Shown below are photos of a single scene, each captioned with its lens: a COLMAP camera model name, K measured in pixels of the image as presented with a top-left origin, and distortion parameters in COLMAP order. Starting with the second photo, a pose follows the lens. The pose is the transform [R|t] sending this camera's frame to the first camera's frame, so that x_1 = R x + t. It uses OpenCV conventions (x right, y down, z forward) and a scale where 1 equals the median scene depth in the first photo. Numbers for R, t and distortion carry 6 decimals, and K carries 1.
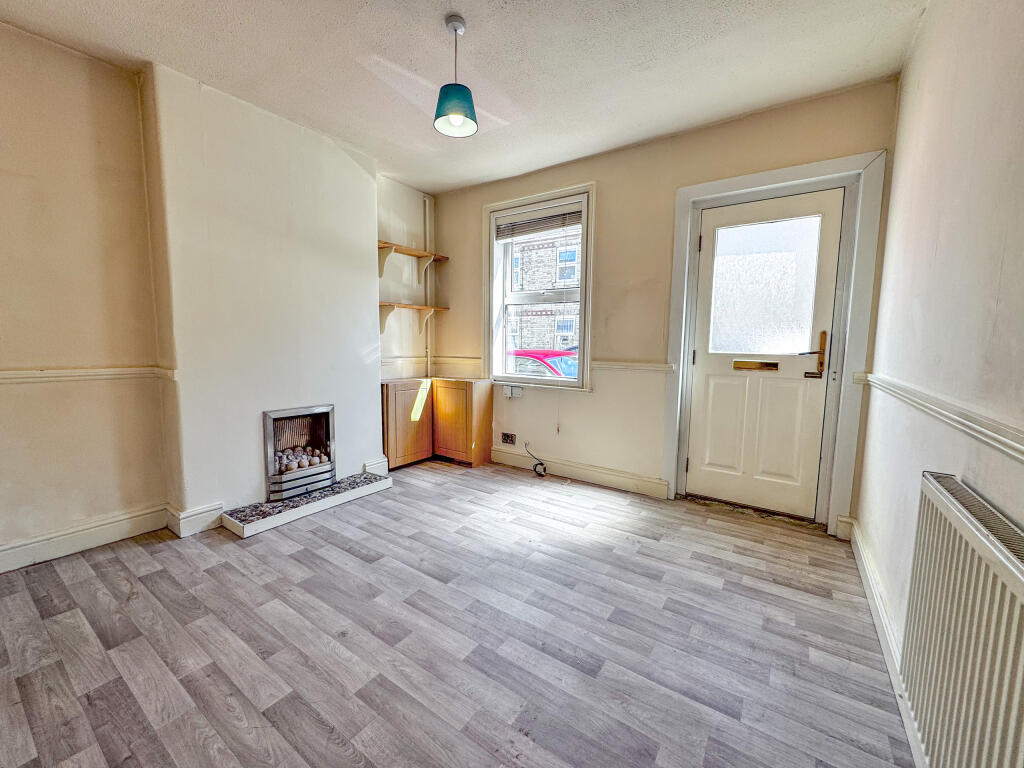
lens RADIAL K [[411.7, 0, 512.5], [0, 411.7, 382.3], [0, 0, 1]] dist [-0.004486, 0.000561]
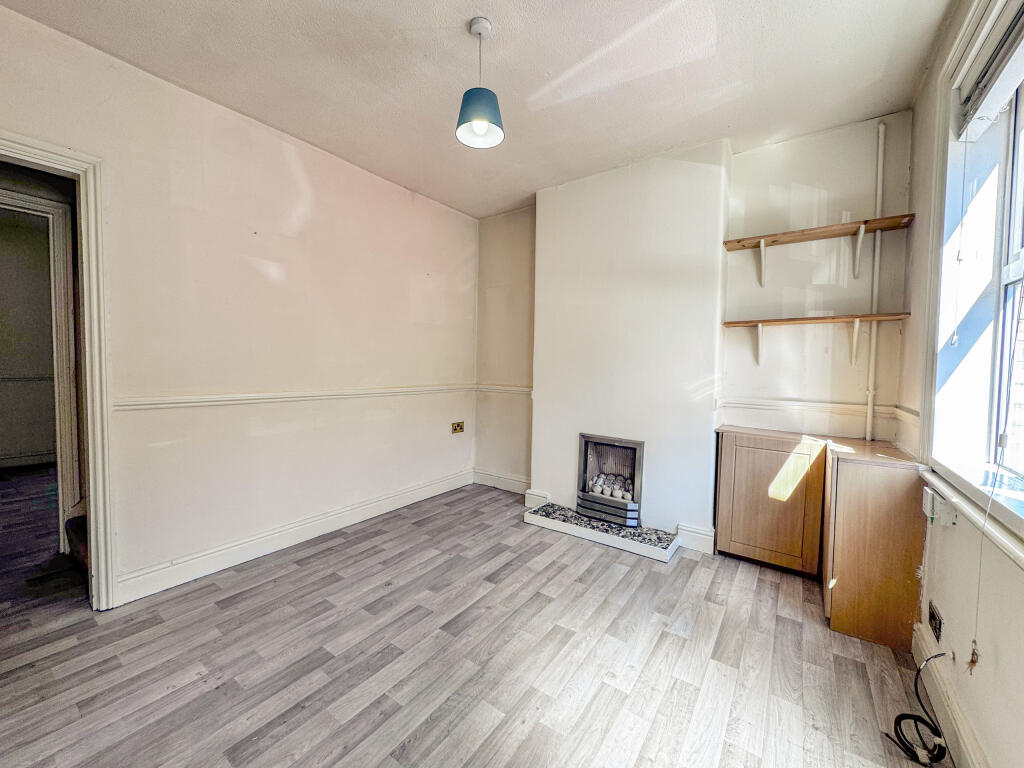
lens RADIAL K [[411.7, 0, 516.2], [0, 411.7, 378.4], [0, 0, 1]] dist [-0.004486, 0.000561]
pose [[-0.022063, 0.019423, -0.999568, 0.589272], [-0.112777, 0.993381, 0.021792, -0.089479], [0.993375, 0.113209, -0.019726, 0.872759]]
